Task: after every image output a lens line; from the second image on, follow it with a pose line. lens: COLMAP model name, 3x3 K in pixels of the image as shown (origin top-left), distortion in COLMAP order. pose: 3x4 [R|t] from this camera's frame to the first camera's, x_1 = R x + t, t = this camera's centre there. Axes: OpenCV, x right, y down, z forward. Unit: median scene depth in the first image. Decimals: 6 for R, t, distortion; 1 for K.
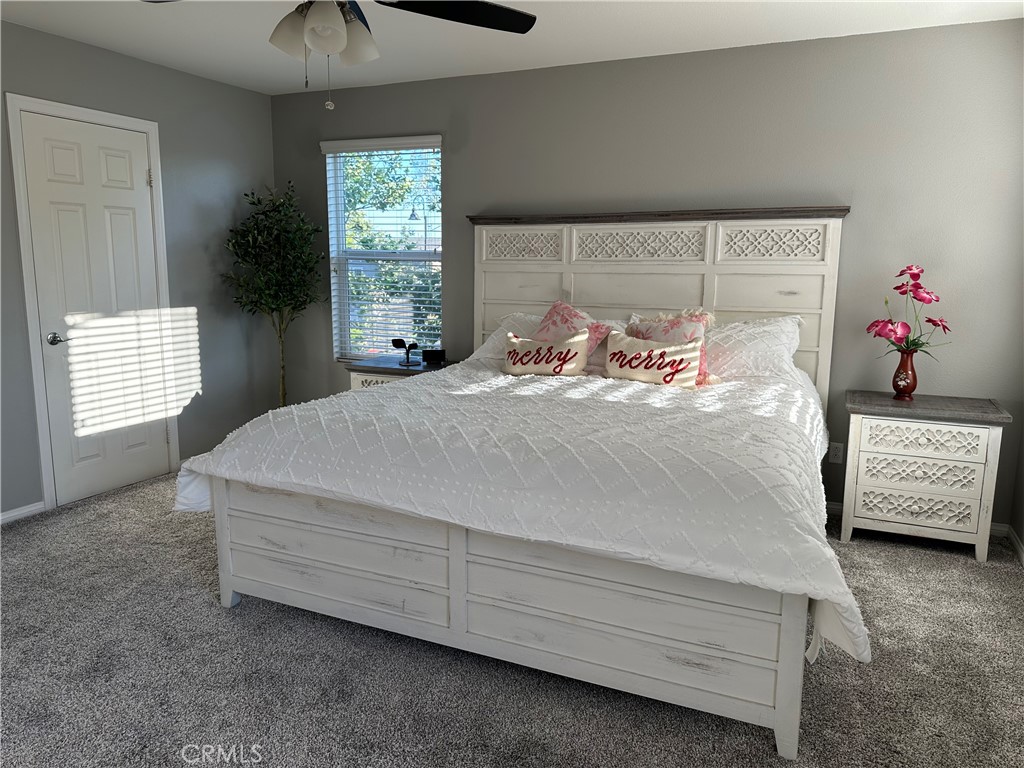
lens RADIAL K [[719.7, 0, 513.8], [0, 719.7, 376.4], [0, 0, 1]] dist [0.068200, -0.081129]
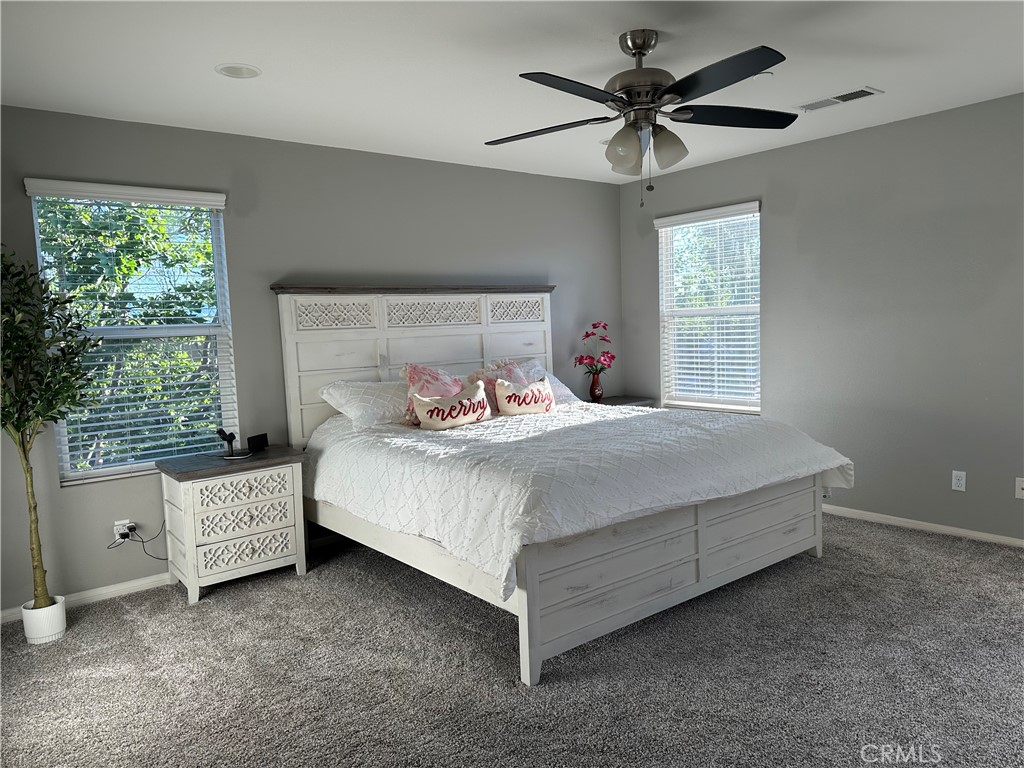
lens RADIAL K [[719.7, 0, 513.8], [0, 719.7, 376.4], [0, 0, 1]] dist [0.068200, -0.081129]
pose [[0.455083, -0.091082, 0.885779, -0.969523], [0.180822, 0.983481, 0.008228, -0.075391], [-0.871896, 0.156424, 0.464035, 0.411718]]
